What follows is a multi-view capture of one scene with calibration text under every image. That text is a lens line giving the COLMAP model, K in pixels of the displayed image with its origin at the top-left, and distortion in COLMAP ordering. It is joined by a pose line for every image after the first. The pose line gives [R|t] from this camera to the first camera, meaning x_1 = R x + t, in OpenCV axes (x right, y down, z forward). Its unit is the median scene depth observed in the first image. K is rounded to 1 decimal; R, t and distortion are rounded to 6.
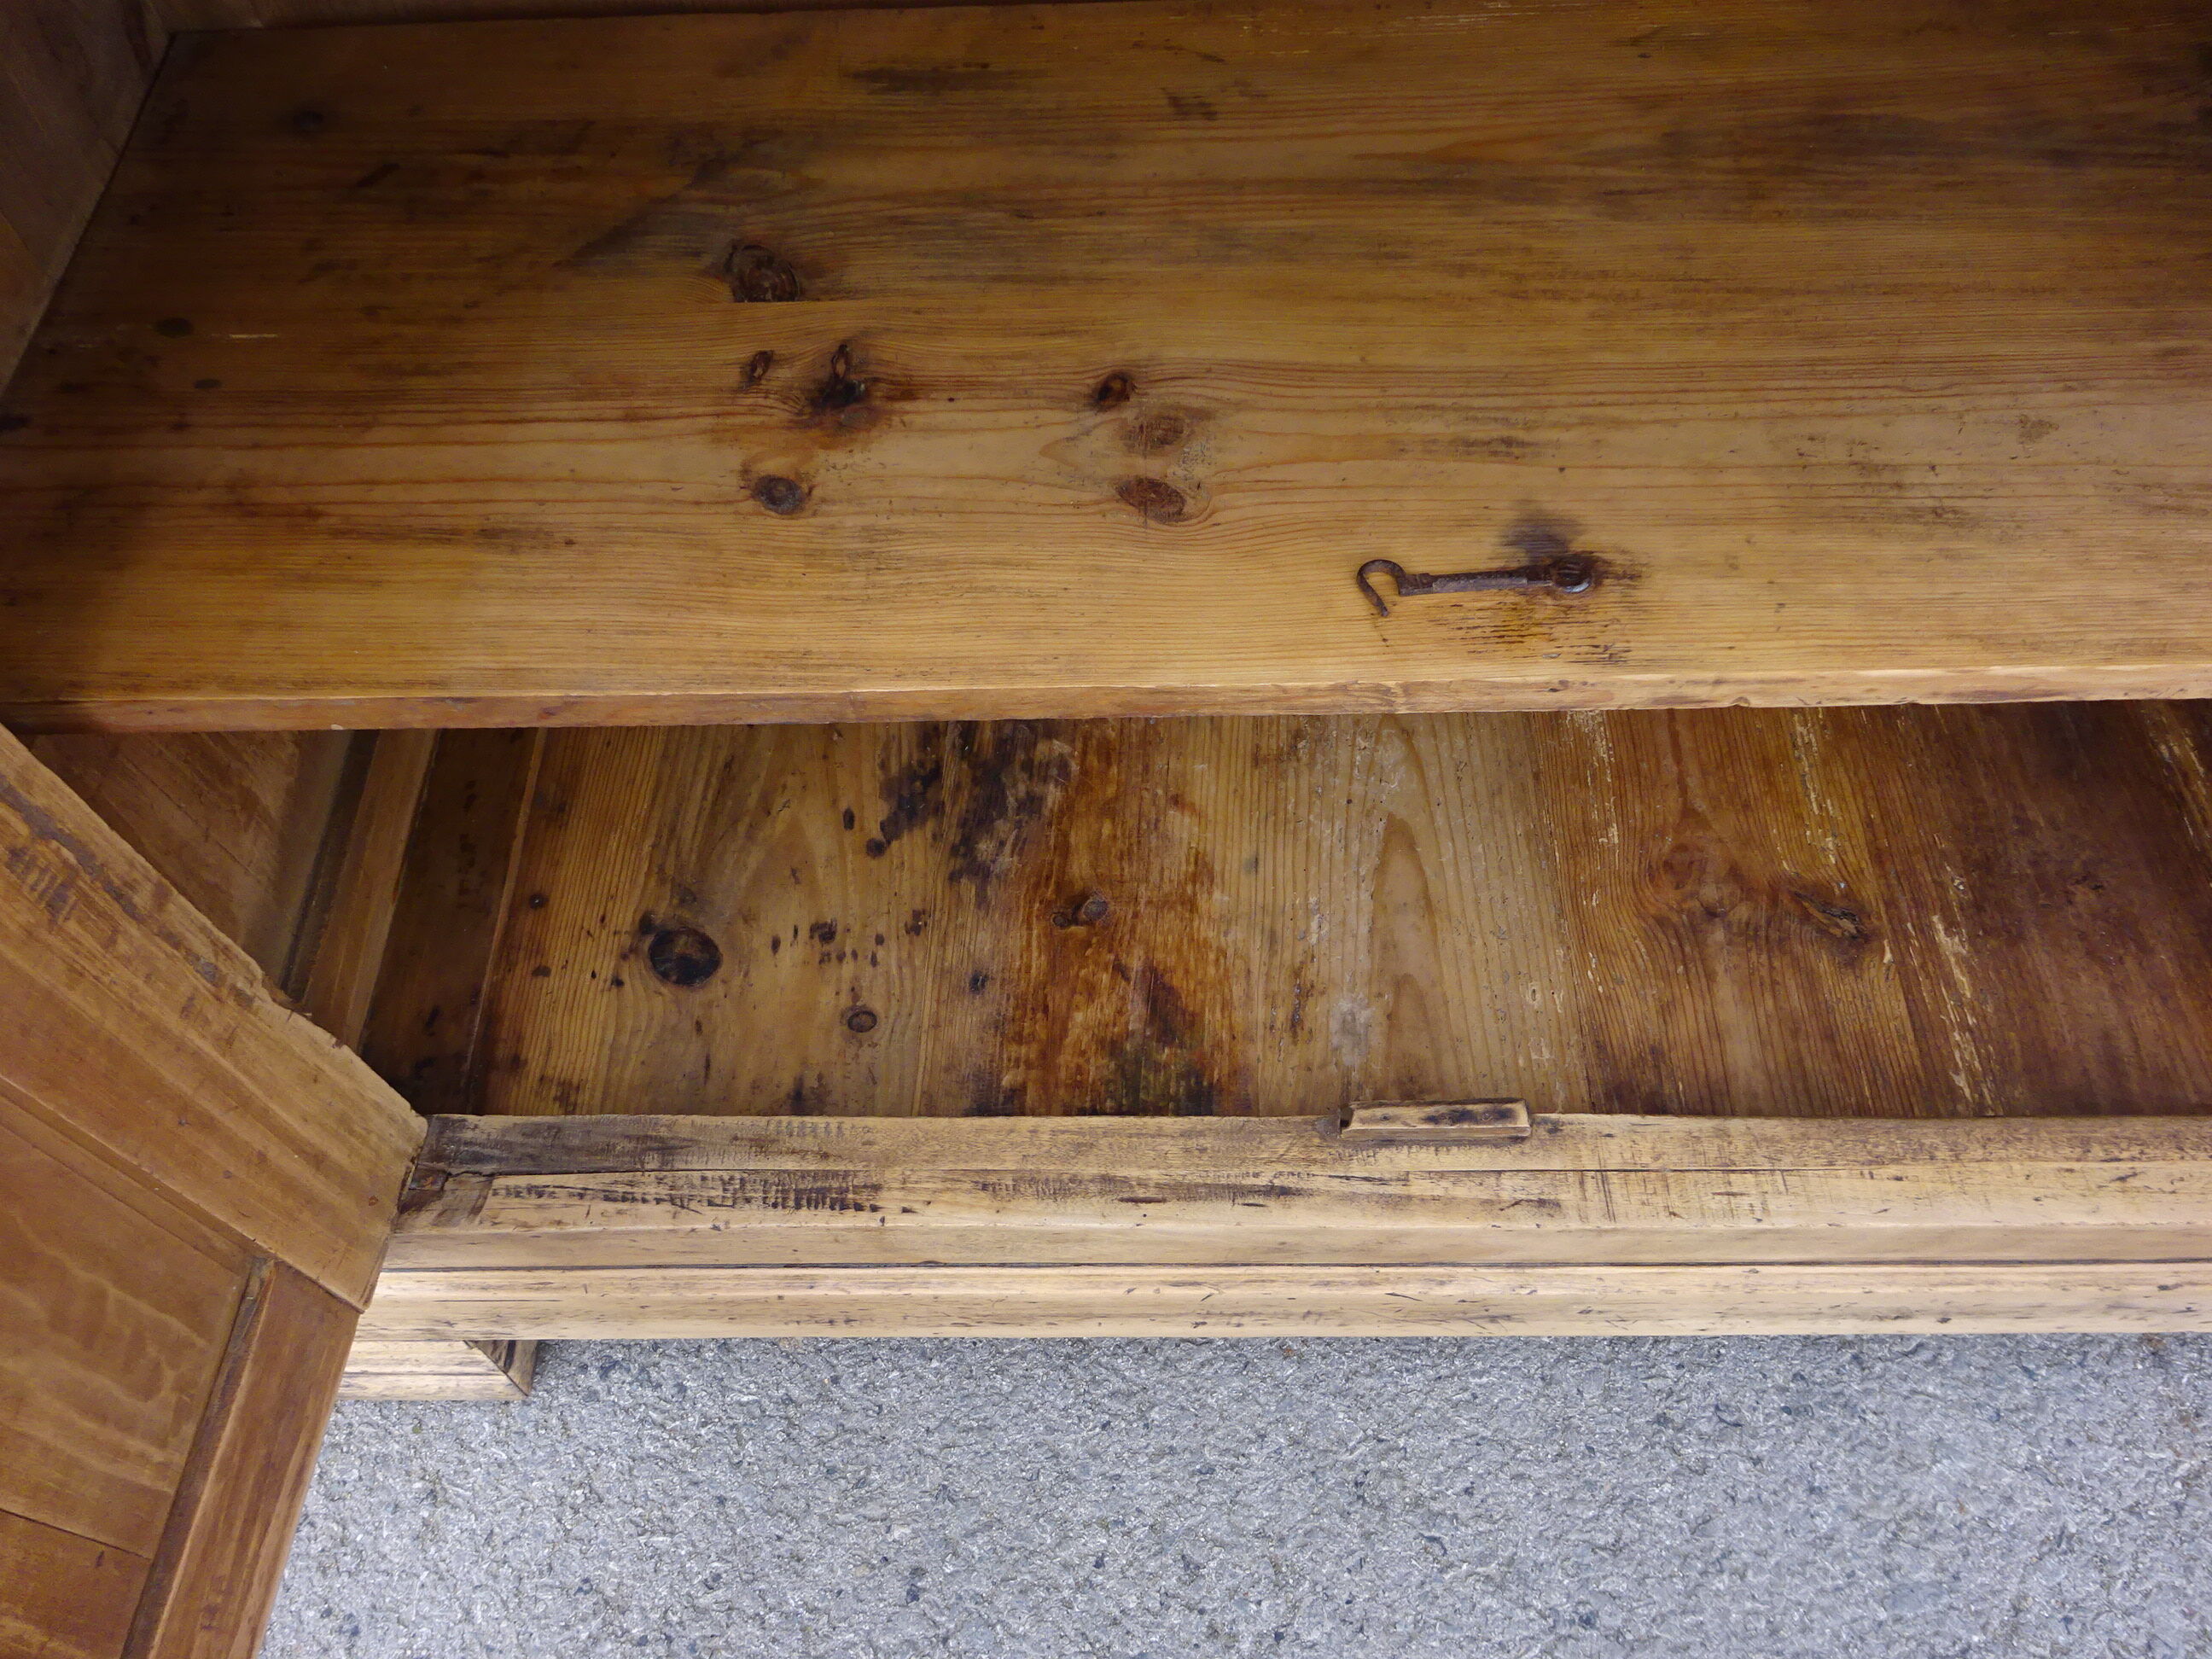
lens RADIAL K [[1627.7, 0, 1110.0], [0, 1627.7, 819.2], [0, 0, 1]] dist [-0.001751, 0.003826]
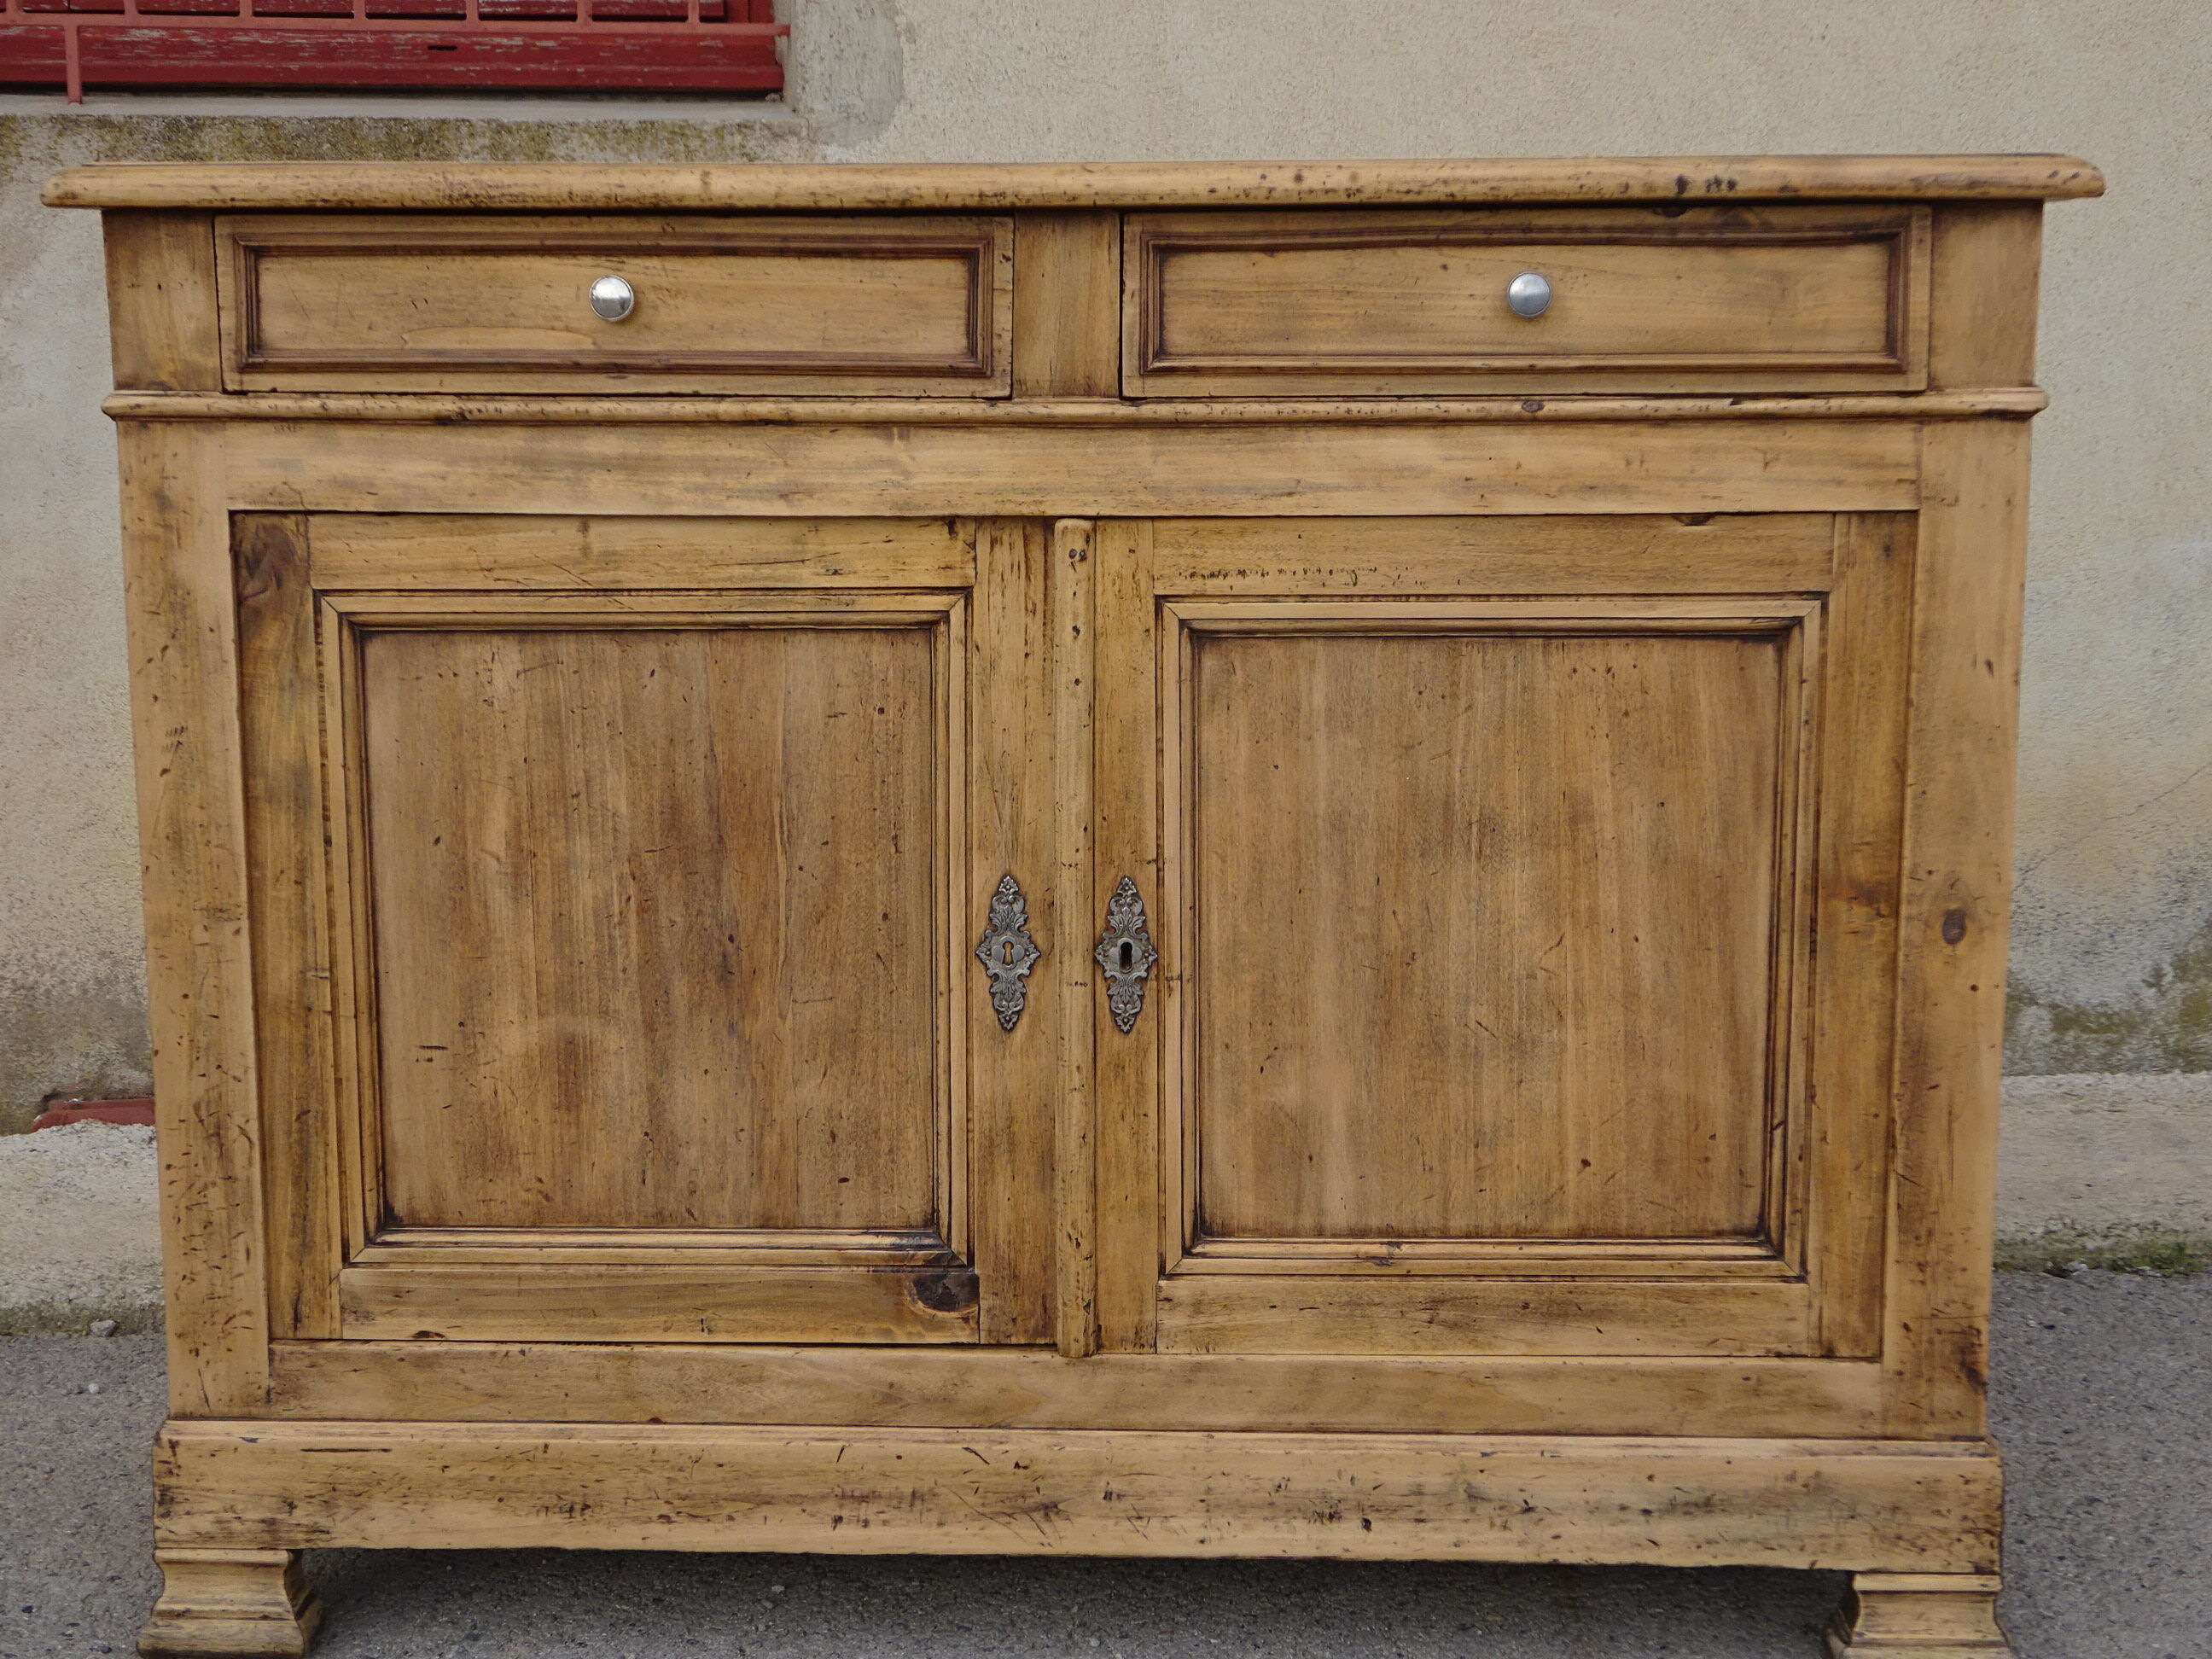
lens RADIAL K [[3126.5, 0, 1128.2], [0, 3126.5, 852.6], [0, 0, 1]] dist [0.026285, 0.000000]
pose [[0.998716, 0.043459, -0.026017, 0.359155], [-0.048526, 0.673684, -0.737424, 1.946306], [-0.014520, 0.737740, 0.674929, -1.258824]]
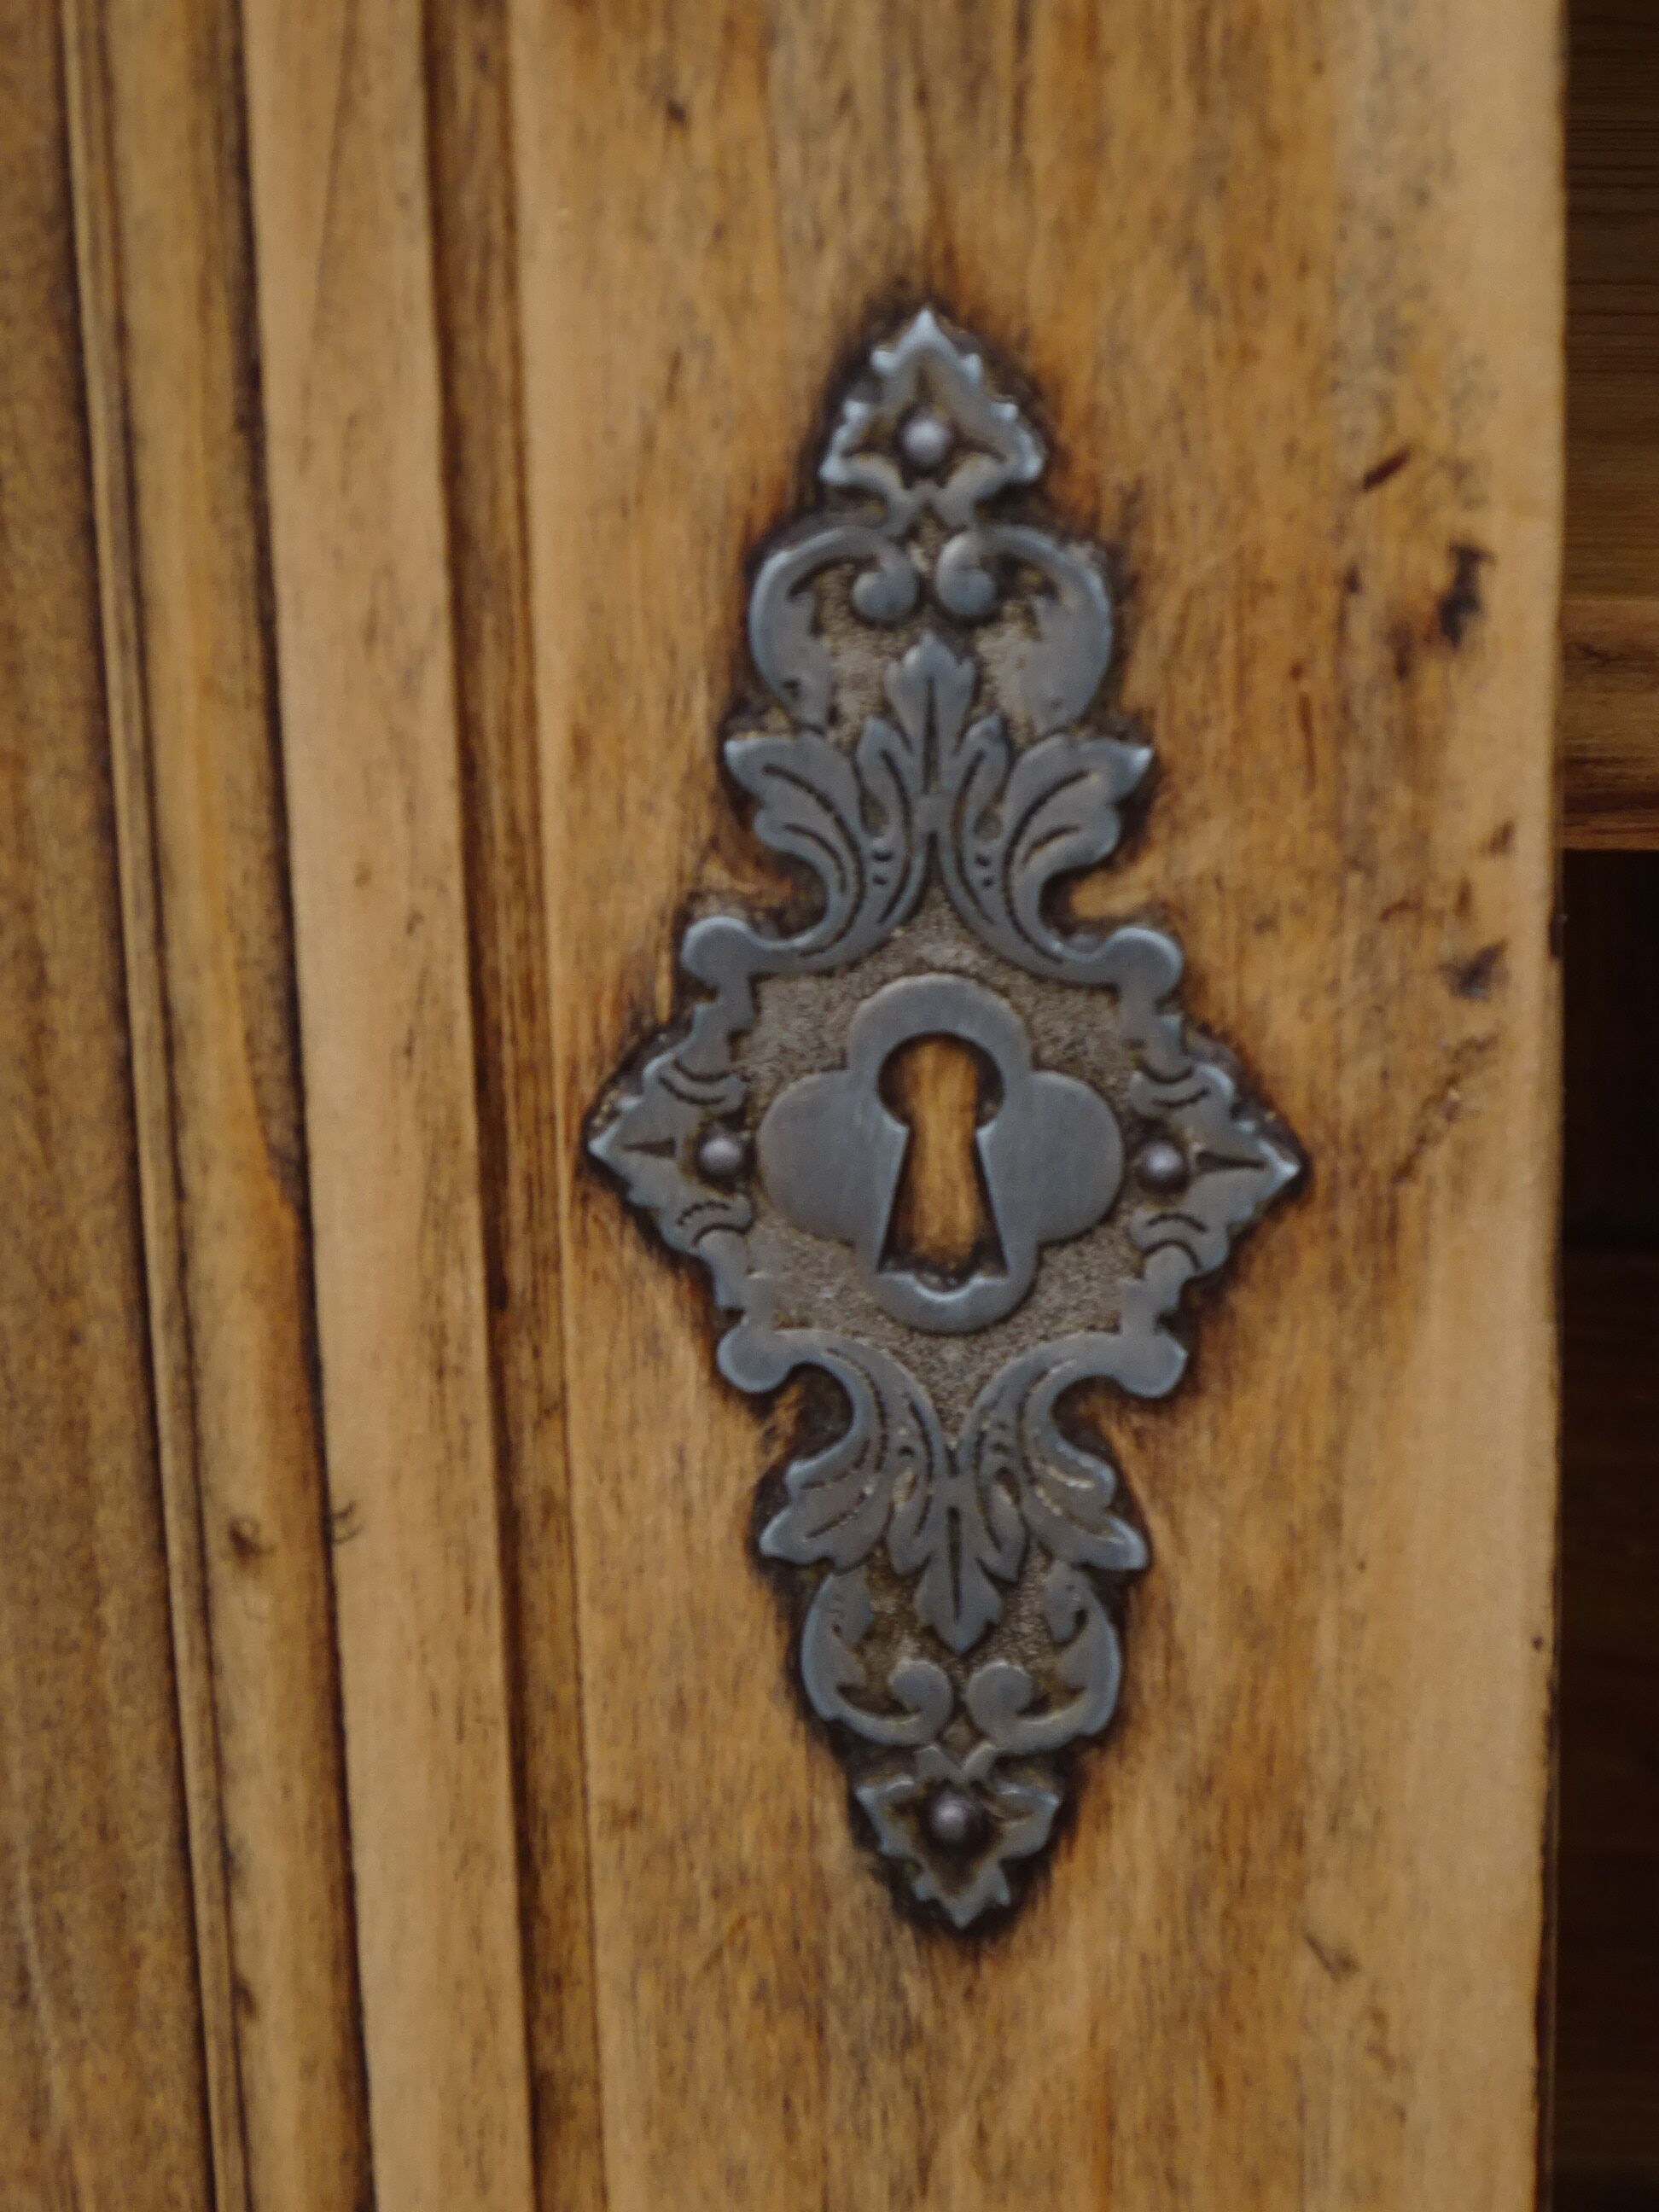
lens RADIAL K [[6866.4, 0, 820.7], [0, 6866.4, 1096.0], [0, 0, 1]] dist [-0.102701, 0.000000]
pose [[0.991880, 0.052967, -0.115625, 0.241326], [-0.109164, 0.821033, -0.560346, 0.317914], [0.065252, 0.568418, 0.820148, 0.185657]]
